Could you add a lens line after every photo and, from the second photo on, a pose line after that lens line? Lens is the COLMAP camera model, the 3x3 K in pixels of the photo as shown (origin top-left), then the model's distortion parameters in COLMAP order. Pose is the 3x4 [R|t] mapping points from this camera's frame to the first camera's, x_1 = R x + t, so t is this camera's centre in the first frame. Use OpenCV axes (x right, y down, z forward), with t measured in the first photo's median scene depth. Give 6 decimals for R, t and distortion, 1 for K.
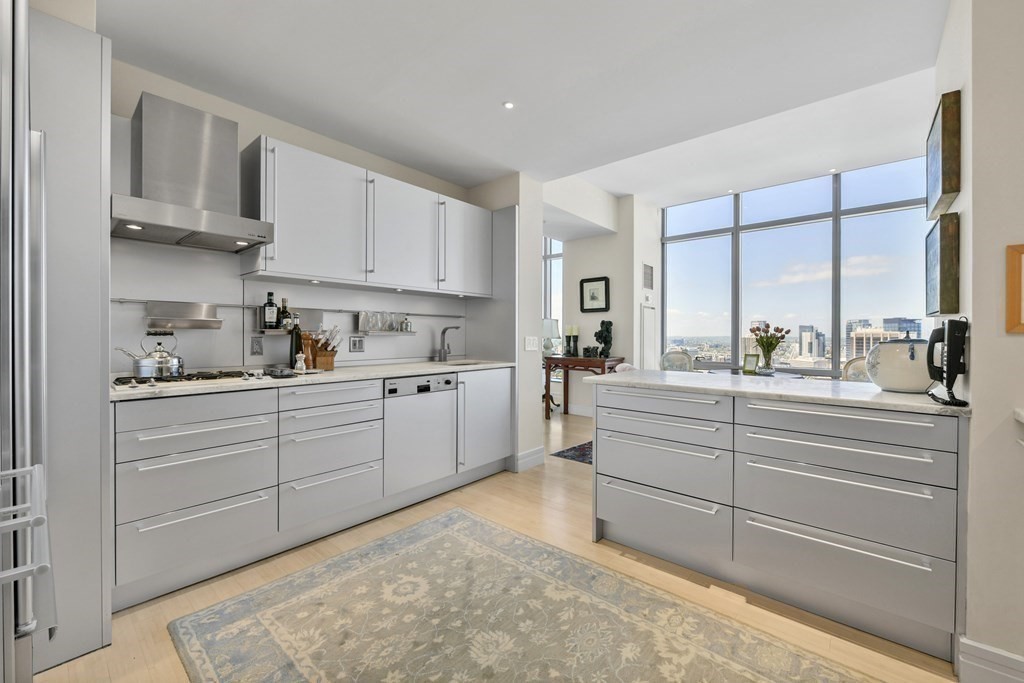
lens RADIAL K [[408.6, 0, 524.2], [0, 408.6, 335.3], [0, 0, 1]] dist [-0.004942, -0.002078]
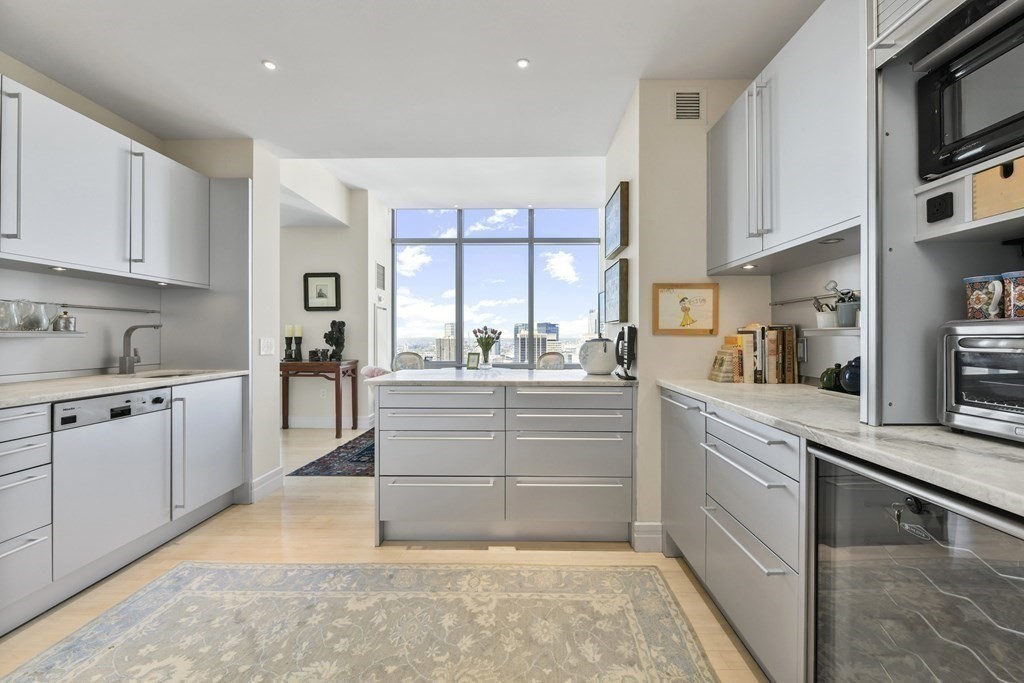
lens RADIAL K [[425.4, 0, 526.1], [0, 425.4, 336.7], [0, 0, 1]] dist [-0.010148, -0.000276]
pose [[0.766975, -0.002390, 0.641673, -0.164435], [0.002136, 0.999997, 0.001171, 0.000144], [-0.641674, 0.000472, 0.766977, -0.012597]]
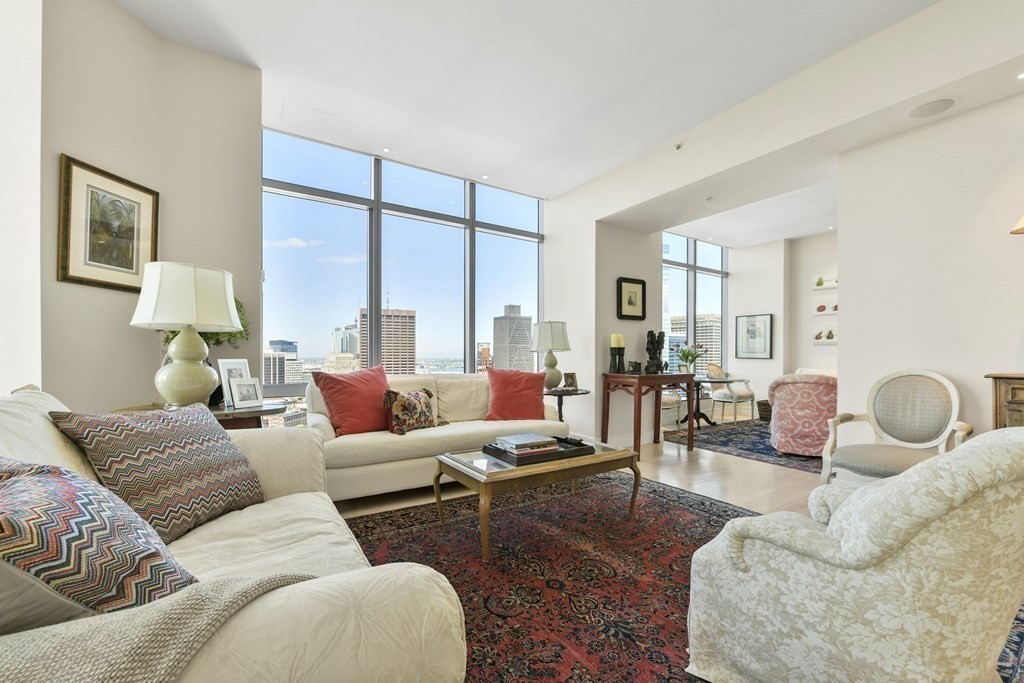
lens RADIAL K [[408.6, 0, 522.5], [0, 408.6, 362.6], [0, 0, 1]] dist [-0.004942, -0.002078]
pose [[0.301713, -0.014768, 0.953285, -0.243993], [-0.002036, 0.999868, 0.016134, 0.038967], [-0.953397, -0.006808, 0.301643, 0.959837]]
